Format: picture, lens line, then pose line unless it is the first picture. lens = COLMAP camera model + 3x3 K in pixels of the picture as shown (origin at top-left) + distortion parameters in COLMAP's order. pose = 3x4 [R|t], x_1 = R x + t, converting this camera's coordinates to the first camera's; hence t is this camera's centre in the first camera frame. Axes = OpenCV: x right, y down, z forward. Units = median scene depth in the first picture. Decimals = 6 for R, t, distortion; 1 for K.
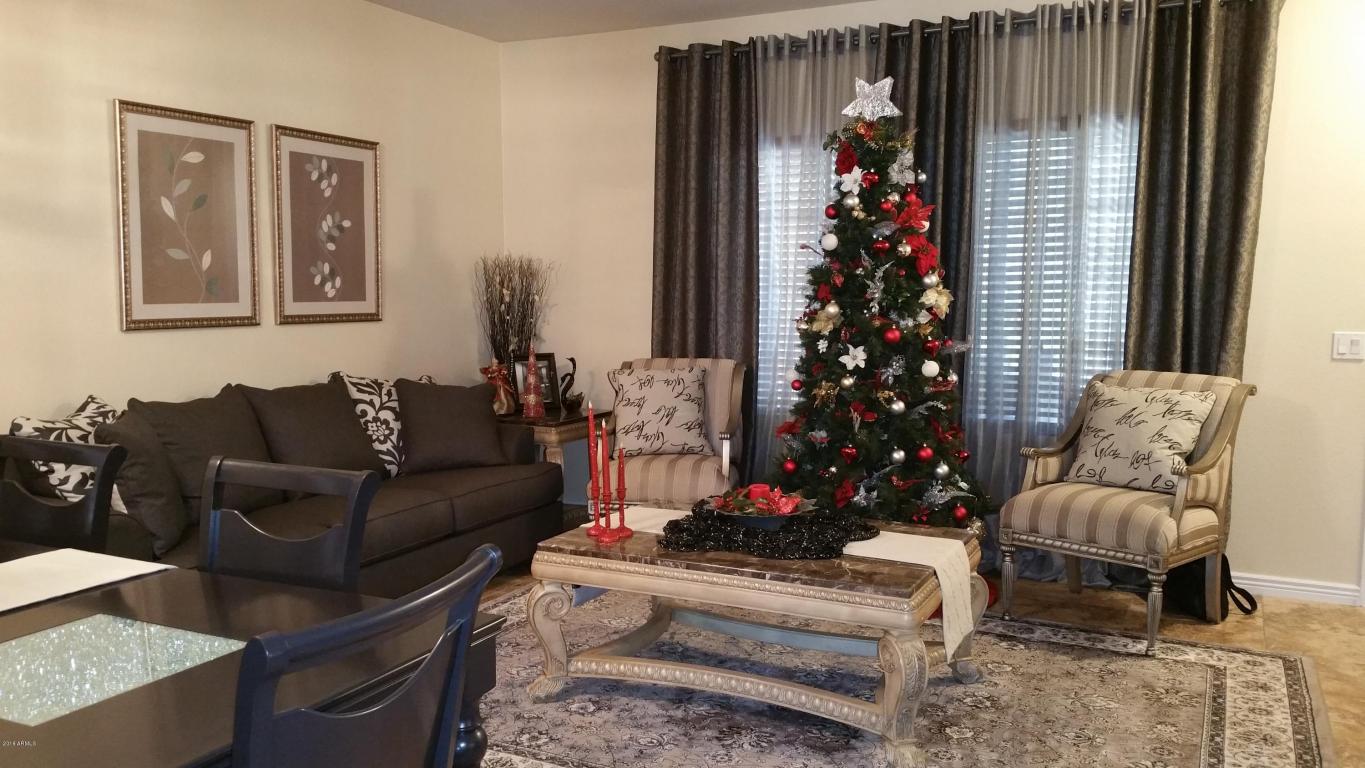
lens RADIAL K [[1107.3, 0, 682.7], [0, 1107.3, 405.7], [0, 0, 1]] dist [0.093479, -0.178416]
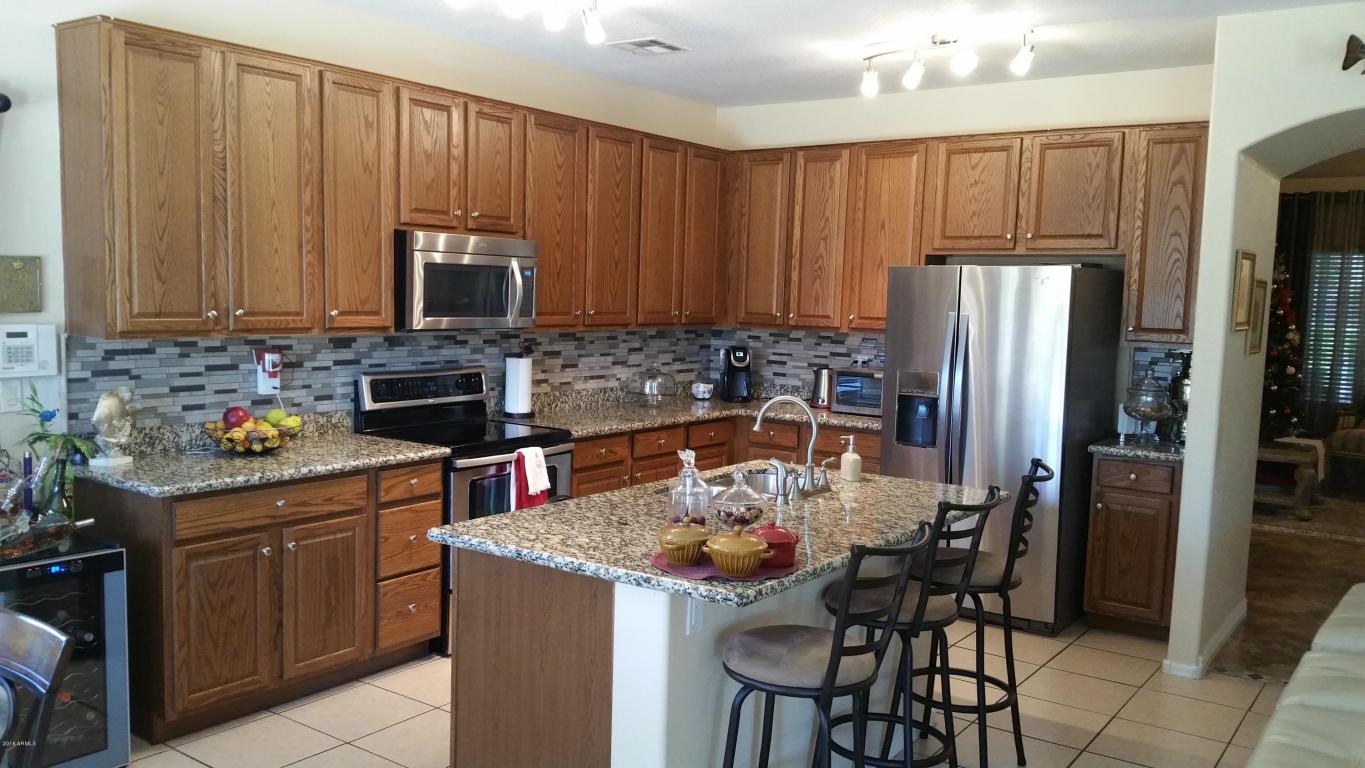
lens RADIAL K [[1107.3, 0, 682.7], [0, 1107.3, 405.7], [0, 0, 1]] dist [0.093479, -0.178416]
pose [[0.985244, 0.035819, -0.167366, -0.534794], [-0.038518, 0.999175, -0.012909, 0.101818], [0.166765, 0.019165, 0.985810, -1.225827]]
